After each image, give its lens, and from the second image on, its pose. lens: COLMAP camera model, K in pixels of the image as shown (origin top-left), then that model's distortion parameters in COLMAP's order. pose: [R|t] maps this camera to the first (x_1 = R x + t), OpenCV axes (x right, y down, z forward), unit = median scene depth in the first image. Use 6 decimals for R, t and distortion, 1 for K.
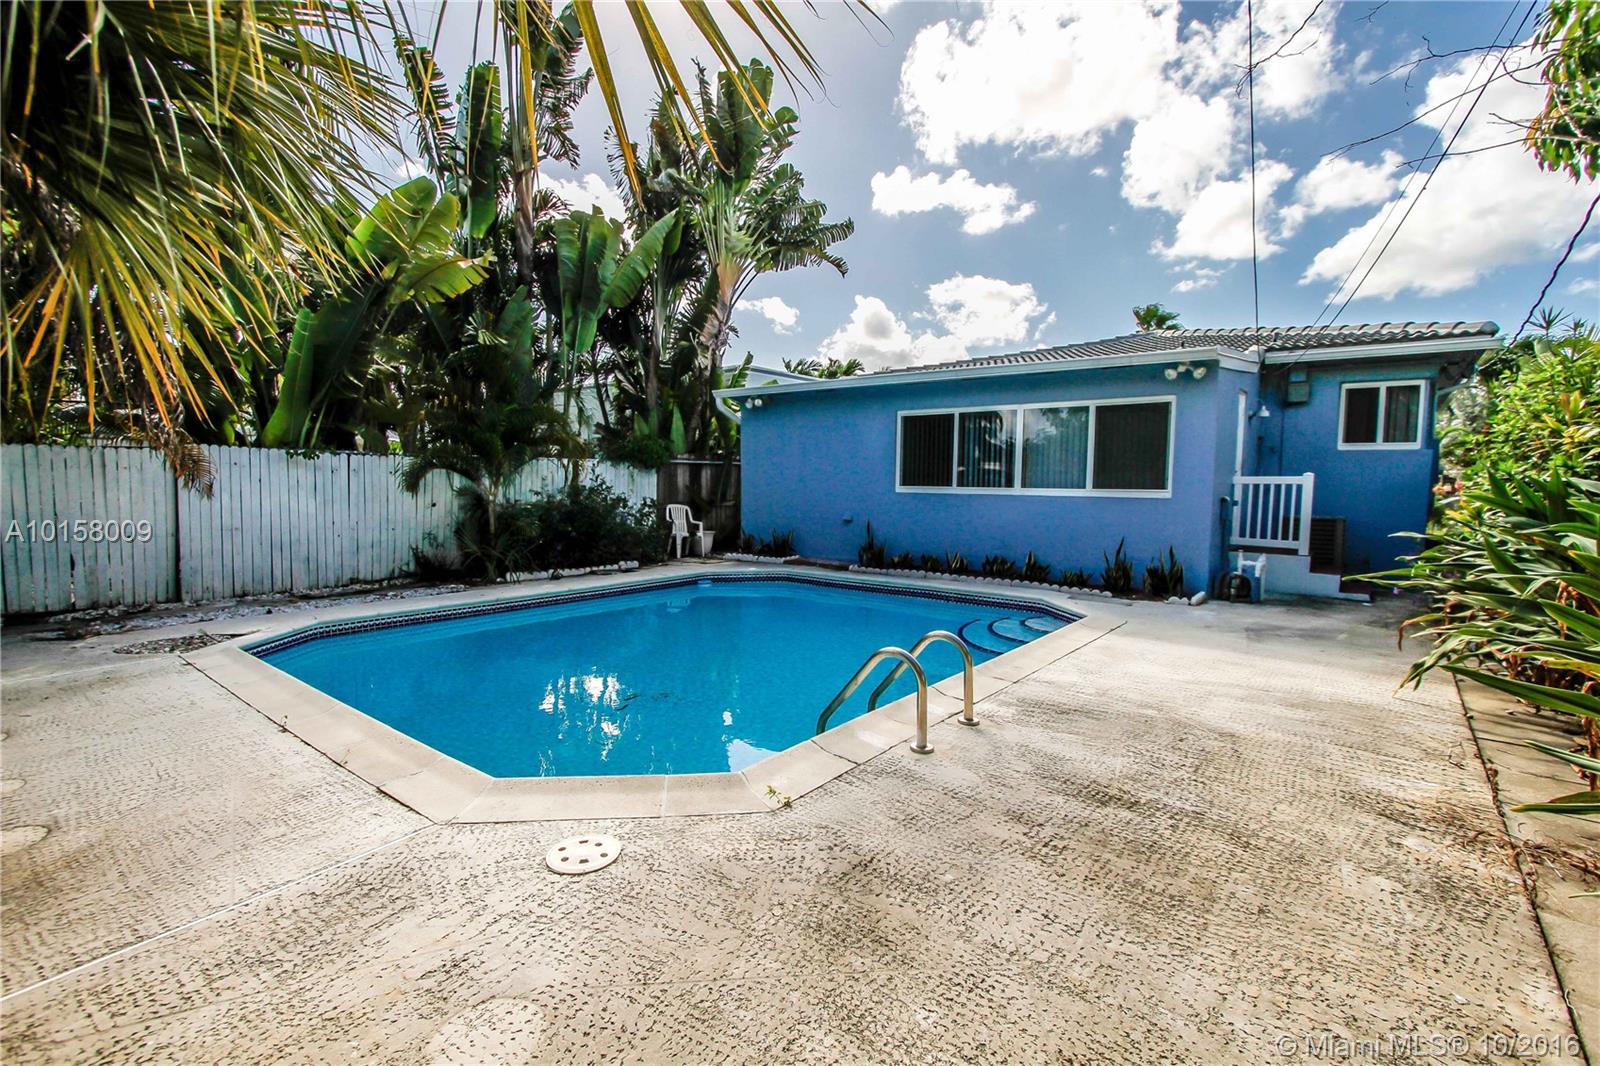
lens RADIAL K [[735.5, 0, 796.2], [0, 735.5, 530.2], [0, 0, 1]] dist [-0.017777, 0.002377]
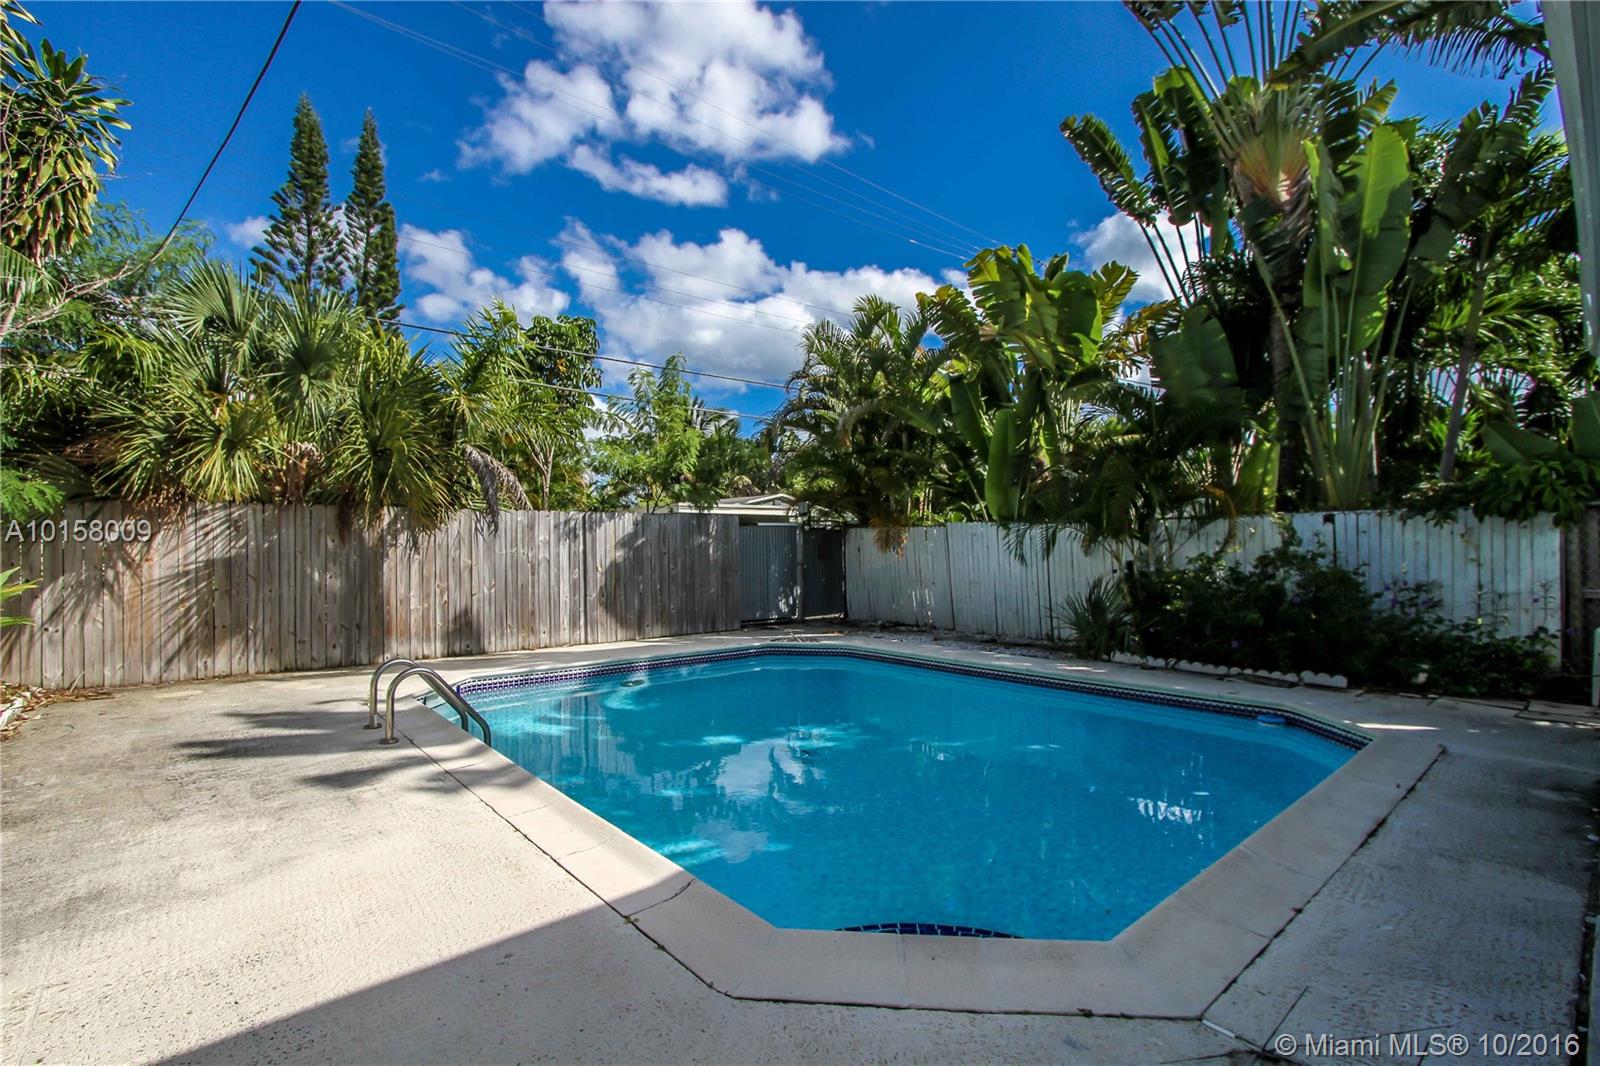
lens RADIAL K [[735.5, 0, 797.1], [0, 735.5, 533.5], [0, 0, 1]] dist [-0.017777, 0.002377]
pose [[-0.185221, -0.035749, -0.982046, 0.510274], [-0.072918, 0.997083, -0.022543, -0.032818], [0.979988, 0.067434, -0.187288, 0.730978]]
